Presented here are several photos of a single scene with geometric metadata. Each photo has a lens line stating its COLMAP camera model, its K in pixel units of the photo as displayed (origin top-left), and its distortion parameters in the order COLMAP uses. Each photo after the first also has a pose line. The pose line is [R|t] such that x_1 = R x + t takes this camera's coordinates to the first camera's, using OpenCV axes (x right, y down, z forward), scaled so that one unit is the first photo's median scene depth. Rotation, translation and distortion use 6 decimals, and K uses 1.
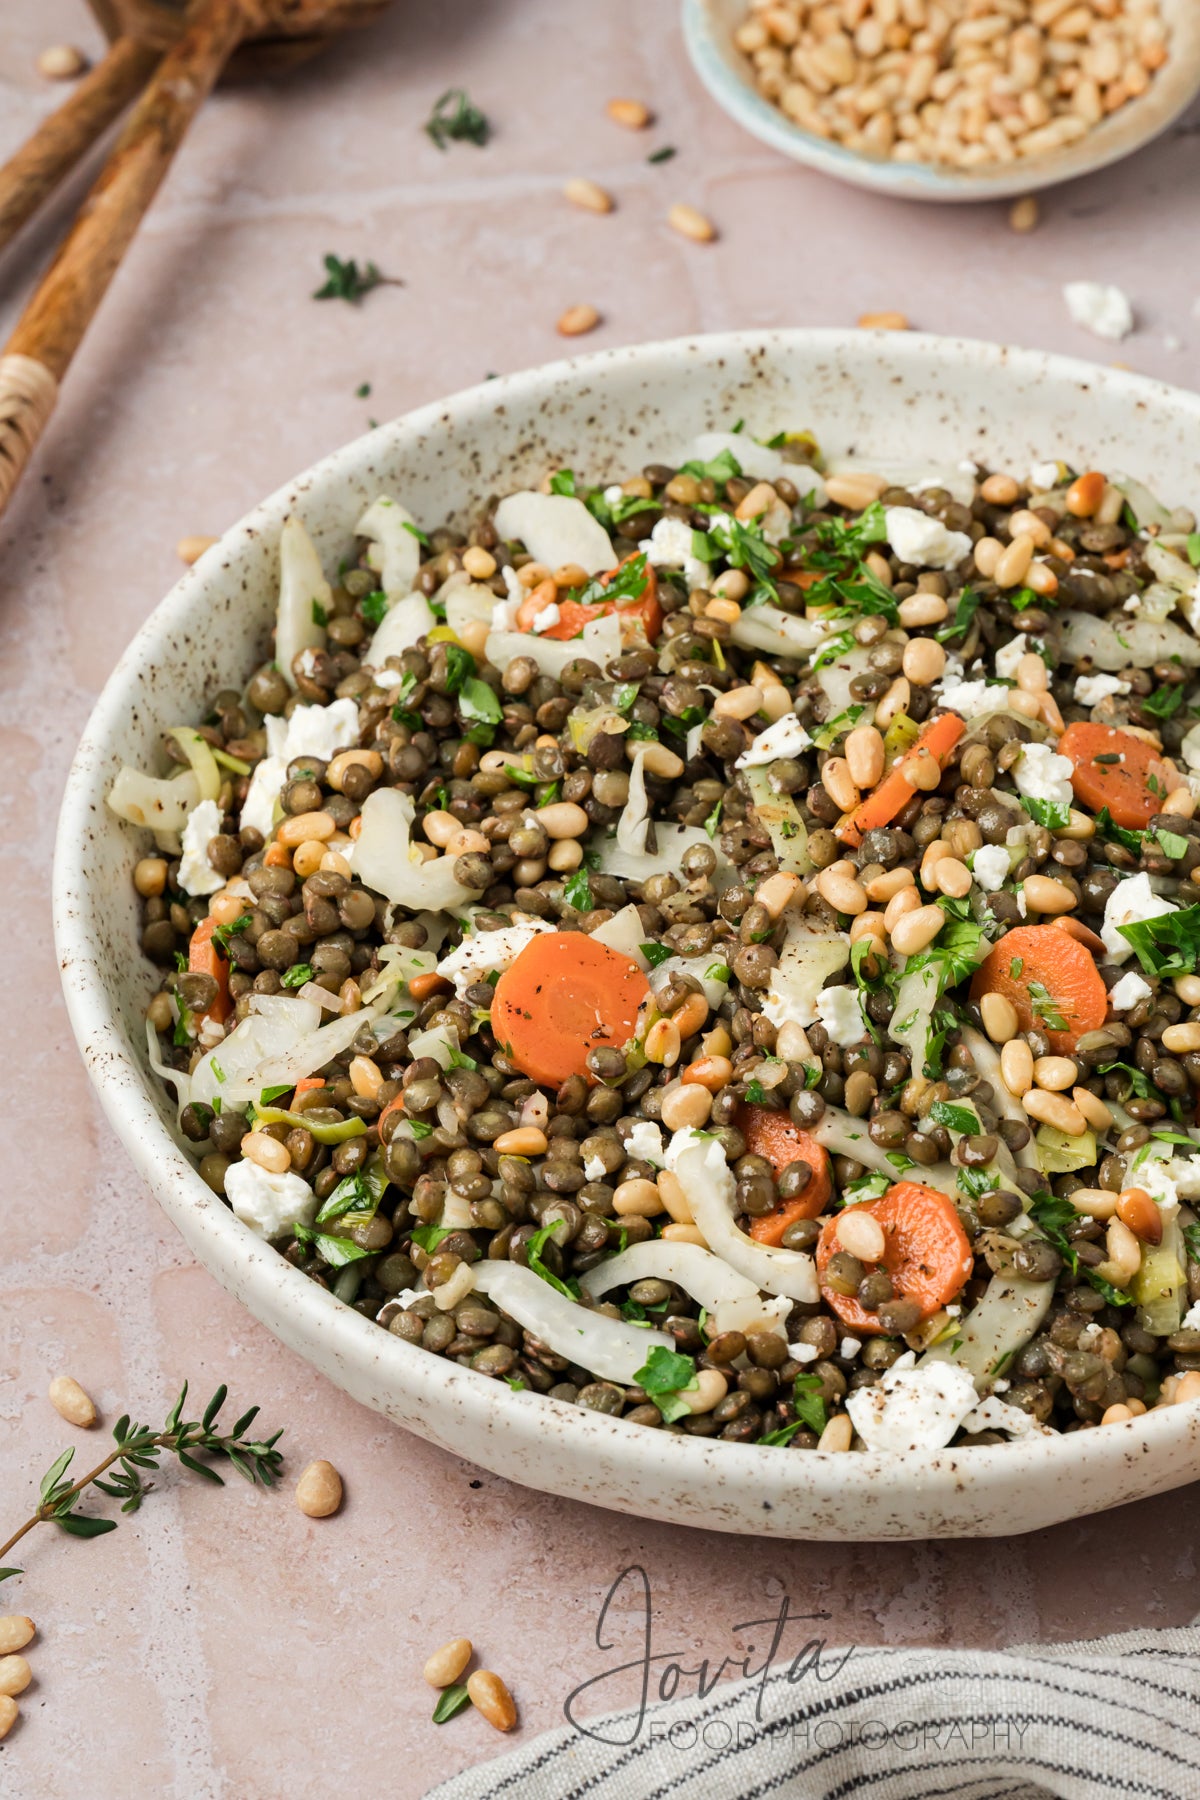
lens RADIAL K [[7721.3, 0, 596.8], [0, 7721.3, 903.7], [0, 0, 1]] dist [-0.013276, 0.000000]
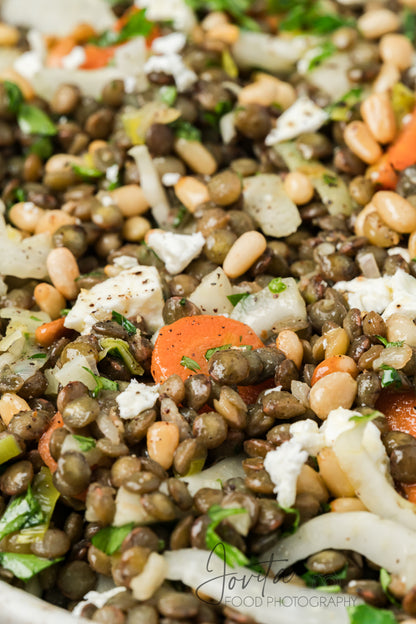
lens RADIAL K [[2676.7, 0, 207.8], [0, 2676.7, 312.1], [0, 0, 1]] dist [-0.013276, 0.000000]
pose [[0.975969, -0.095543, 0.195846, -0.077109], [0.118196, 0.987162, -0.107428, 0.053165], [-0.183067, 0.127995, 0.974733, 0.628445]]
